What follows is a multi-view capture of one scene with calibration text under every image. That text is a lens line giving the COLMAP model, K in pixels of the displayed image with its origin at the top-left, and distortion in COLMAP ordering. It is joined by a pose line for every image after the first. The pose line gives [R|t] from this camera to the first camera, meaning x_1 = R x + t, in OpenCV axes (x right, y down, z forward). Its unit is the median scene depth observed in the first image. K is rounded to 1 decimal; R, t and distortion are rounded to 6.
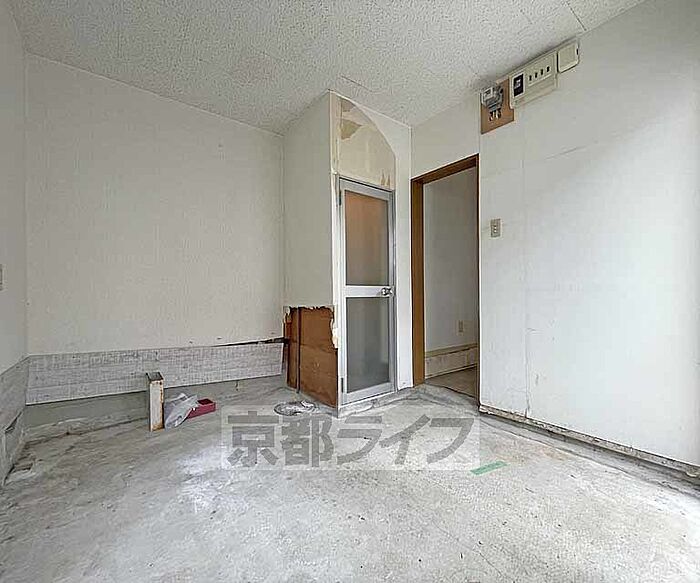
lens RADIAL K [[315.6, 0, 356.3], [0, 315.6, 291.7], [0, 0, 1]] dist [0.000365, 0.000167]
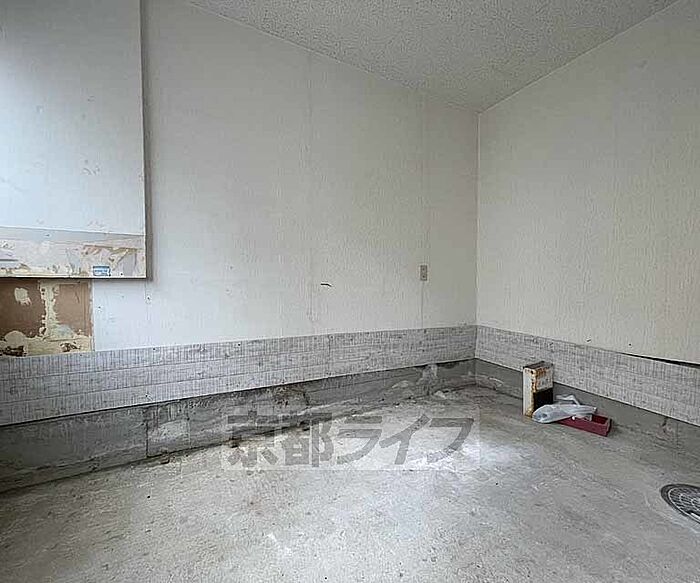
lens RADIAL K [[315.6, 0, 356.3], [0, 315.6, 291.7], [0, 0, 1]] dist [0.000365, 0.000167]
pose [[-0.134249, 0.031887, -0.990434, 0.374977], [0.006293, 0.999489, 0.031326, 0.001936], [0.990928, -0.002027, -0.134382, 0.510240]]
